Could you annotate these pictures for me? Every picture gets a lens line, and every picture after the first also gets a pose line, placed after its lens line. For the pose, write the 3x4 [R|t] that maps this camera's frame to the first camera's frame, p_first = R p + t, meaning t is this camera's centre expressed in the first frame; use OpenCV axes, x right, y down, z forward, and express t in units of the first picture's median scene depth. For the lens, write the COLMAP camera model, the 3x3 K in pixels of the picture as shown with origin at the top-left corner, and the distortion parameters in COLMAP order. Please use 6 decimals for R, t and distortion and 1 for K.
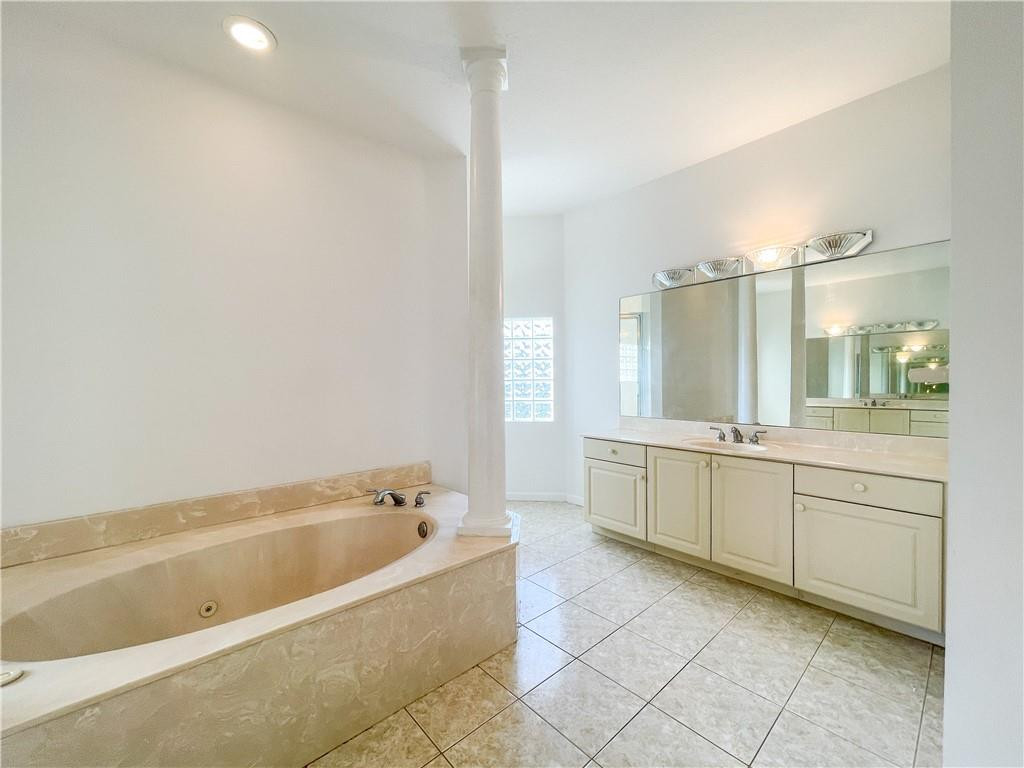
lens RADIAL K [[418.0, 0, 506.5], [0, 418.0, 385.4], [0, 0, 1]] dist [0.000749, -0.000520]
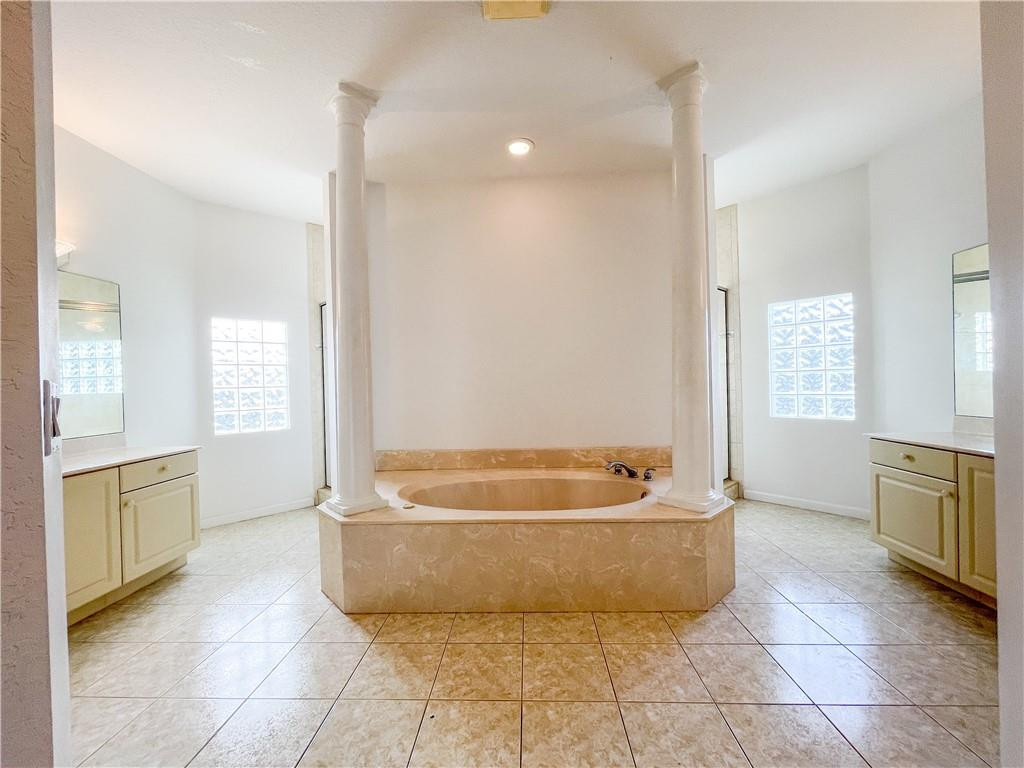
lens RADIAL K [[418.0, 0, 506.5], [0, 418.0, 385.4], [0, 0, 1]] dist [0.000749, -0.000520]
pose [[0.714500, -0.003514, -0.699627, 0.315545], [0.004367, 0.999990, -0.000563, 0.025516], [0.699622, -0.002653, 0.714508, -0.095132]]
